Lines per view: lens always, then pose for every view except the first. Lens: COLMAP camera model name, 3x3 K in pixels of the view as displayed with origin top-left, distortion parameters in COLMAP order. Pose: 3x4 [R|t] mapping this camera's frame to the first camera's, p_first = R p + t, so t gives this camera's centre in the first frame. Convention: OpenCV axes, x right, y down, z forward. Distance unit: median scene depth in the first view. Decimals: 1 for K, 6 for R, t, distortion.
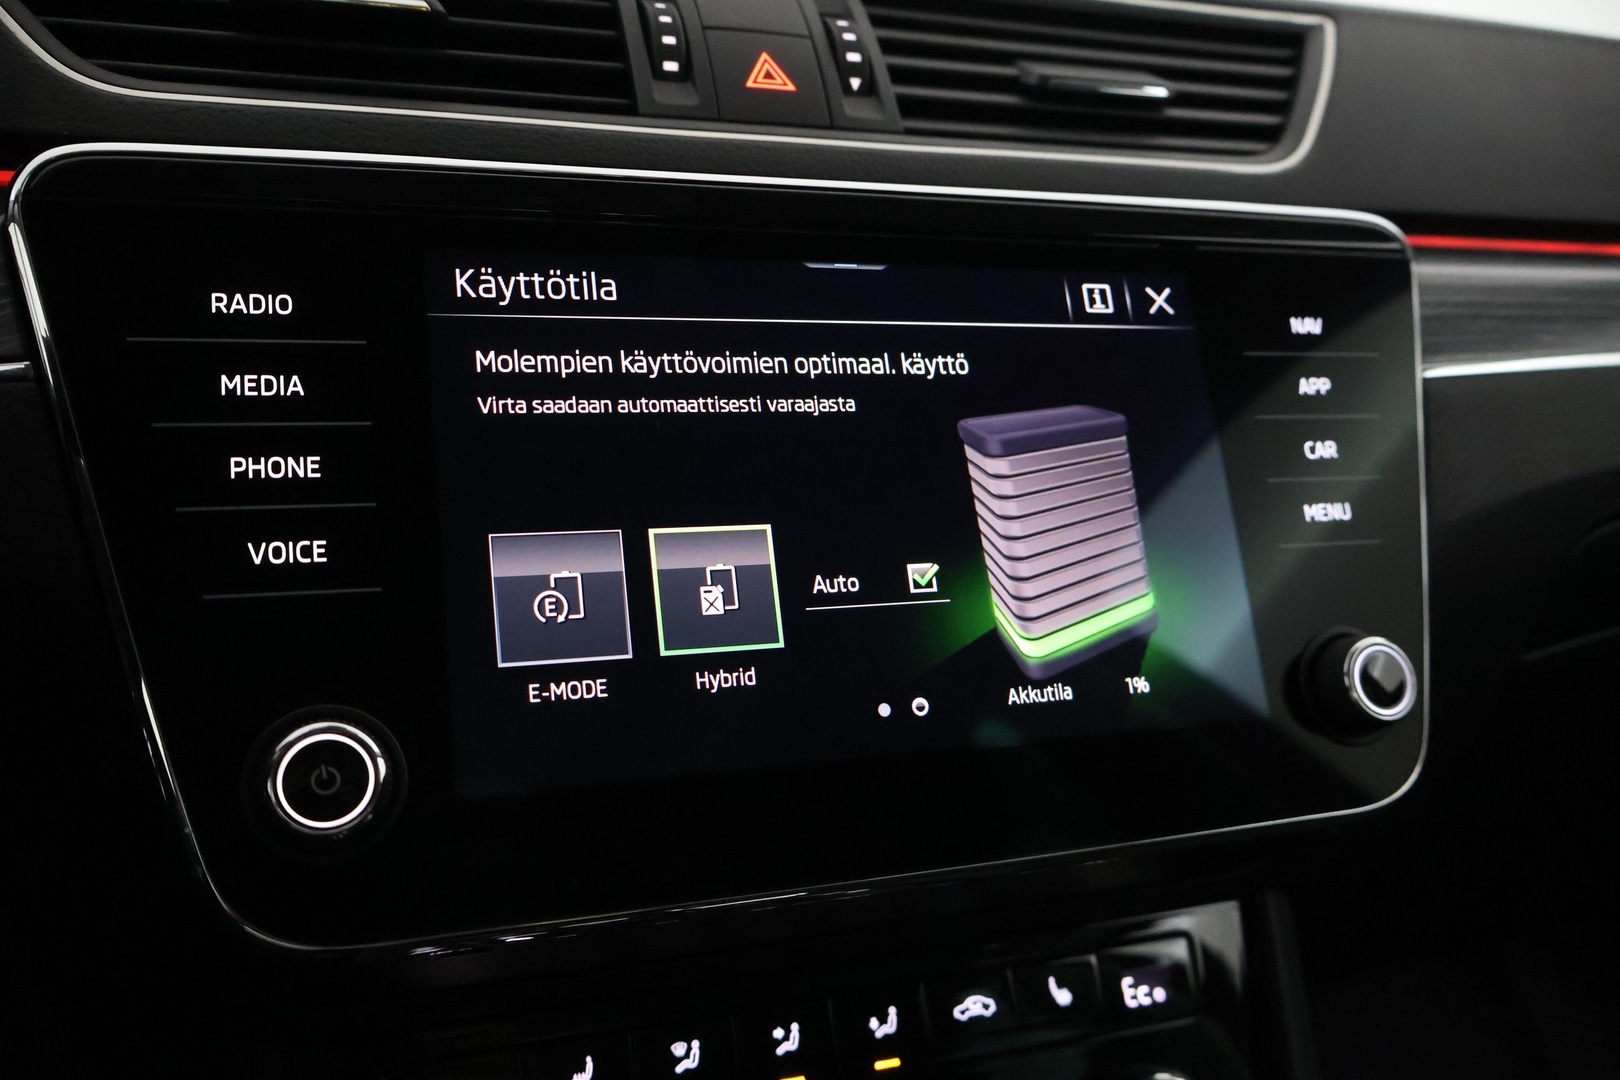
lens RADIAL K [[1335.6, 0, 794.6], [0, 1335.6, 553.2], [0, 0, 1]] dist [0.004090, 0.023561]
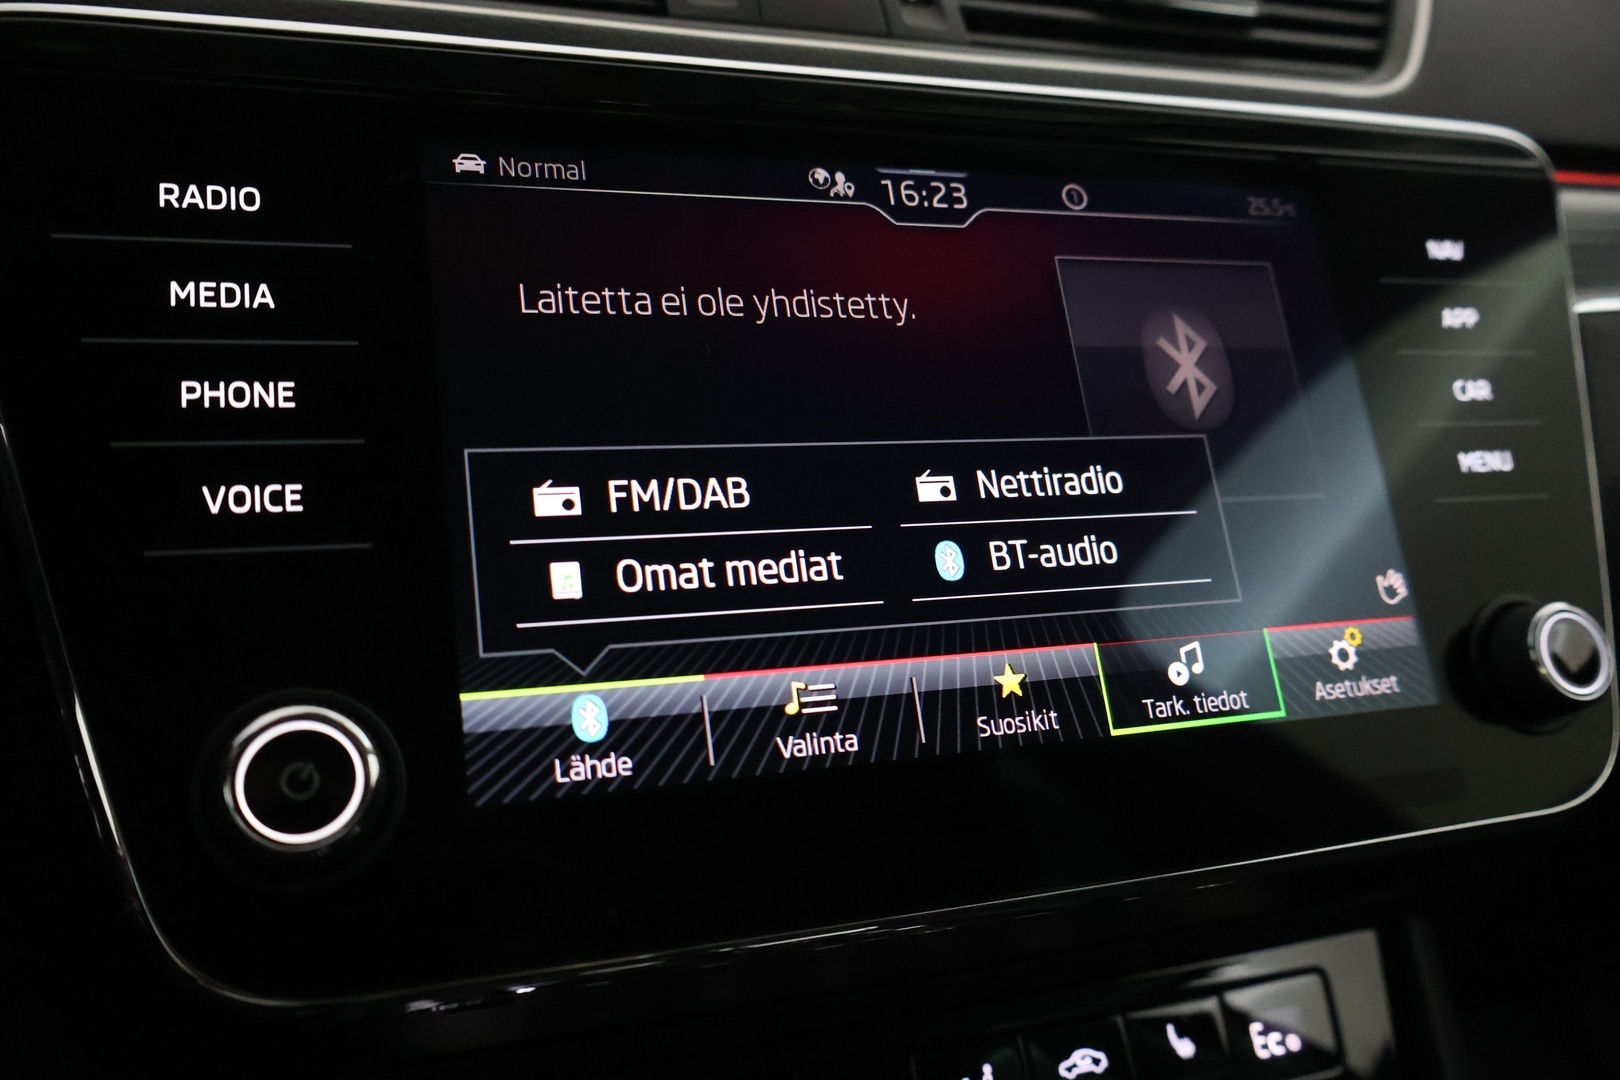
lens RADIAL K [[1335.6, 0, 801.7], [0, 1335.6, 535.0], [0, 0, 1]] dist [0.004090, 0.023561]
pose [[0.999772, -0.018572, 0.010562, -0.047874], [0.019083, 0.998542, -0.050493, 0.051618], [-0.009609, 0.050683, 0.998669, 0.157381]]
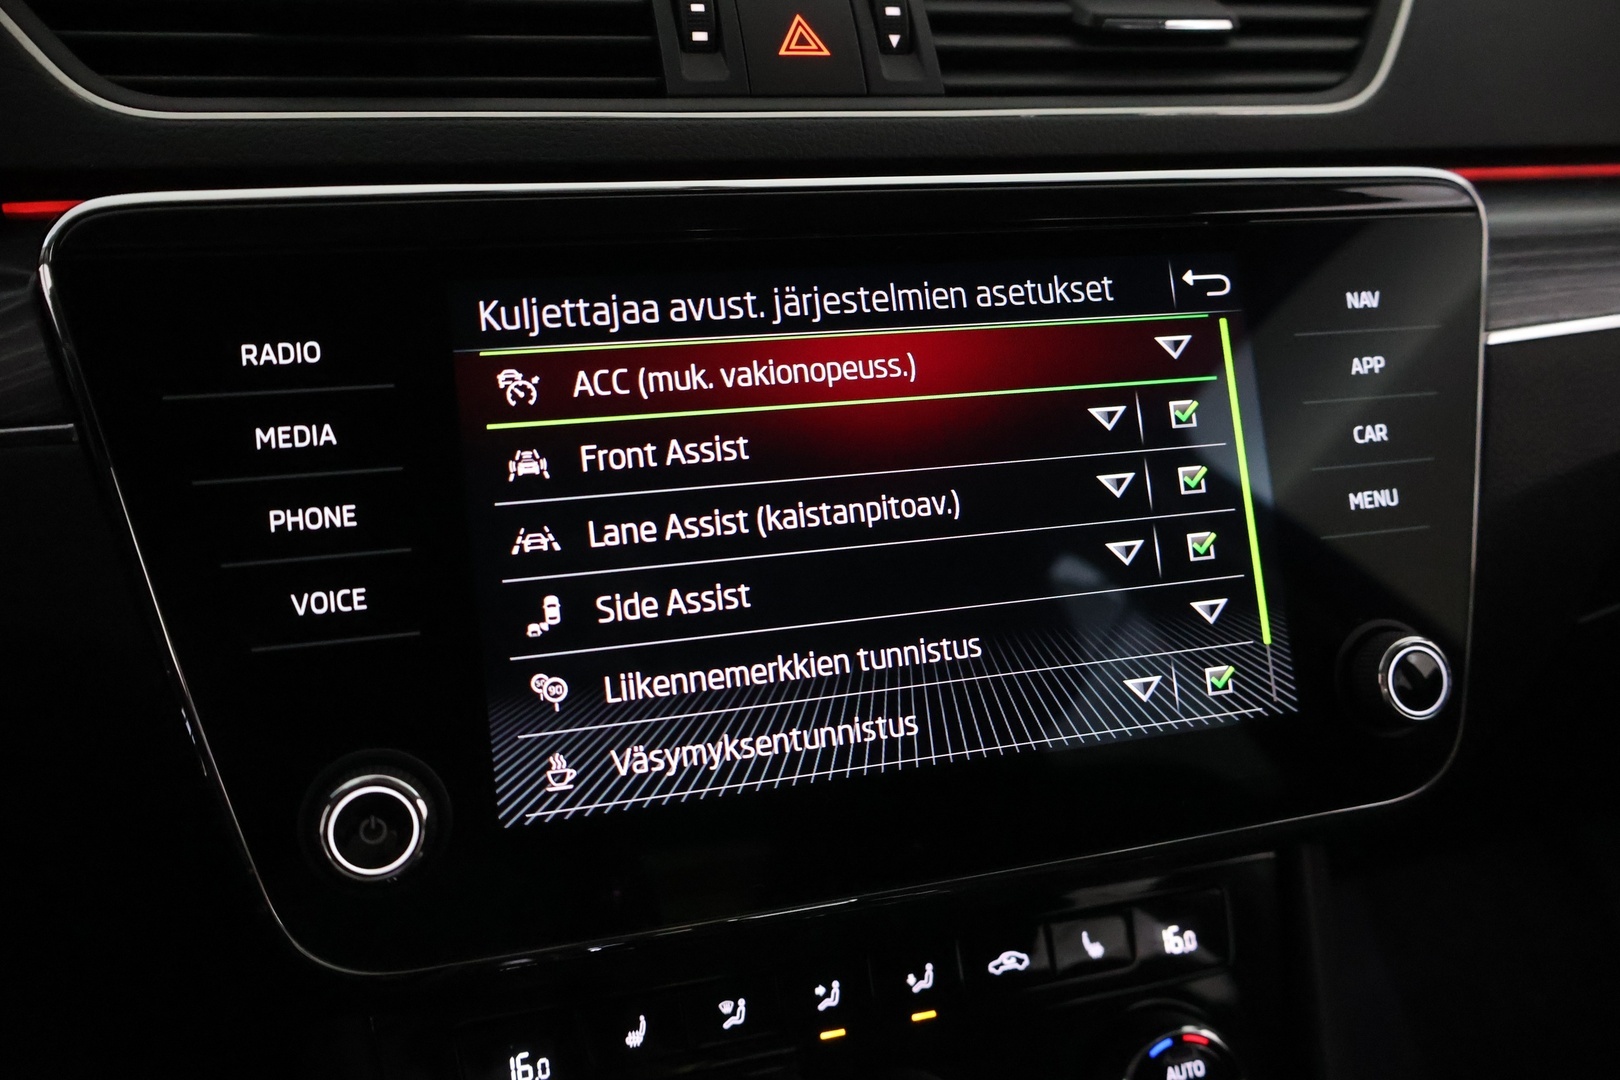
lens RADIAL K [[1335.6, 0, 798.7], [0, 1335.6, 545.8], [0, 0, 1]] dist [0.004090, 0.023561]
pose [[0.998320, -0.003722, -0.057819, 0.034406], [0.011895, 0.989844, 0.141660, -0.143474], [0.056705, -0.142109, 0.988225, 0.001279]]
